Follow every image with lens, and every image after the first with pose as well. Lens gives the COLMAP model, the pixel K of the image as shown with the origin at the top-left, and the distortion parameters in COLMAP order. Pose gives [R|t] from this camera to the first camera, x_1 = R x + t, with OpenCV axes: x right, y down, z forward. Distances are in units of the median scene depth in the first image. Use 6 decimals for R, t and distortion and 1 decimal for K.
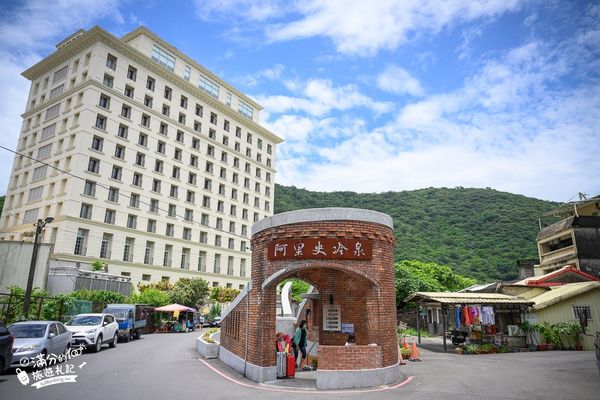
lens RADIAL K [[398.5, 0, 300.0], [0, 398.5, 200.0], [0, 0, 1]] dist [-0.006953, -0.000893]
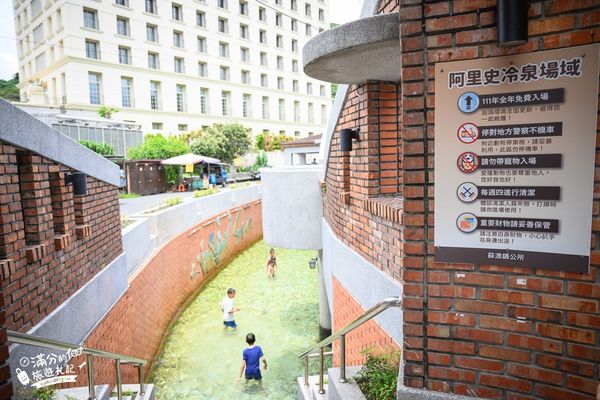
lens RADIAL K [[398.5, 0, 300.0], [0, 398.5, 200.0], [0, 0, 1]] dist [-0.006953, -0.000893]
pose [[0.984786, -0.023977, -0.172109, 0.012041], [0.084779, 0.930855, 0.355417, 0.086209], [0.151687, -0.364601, 0.918726, 0.290352]]
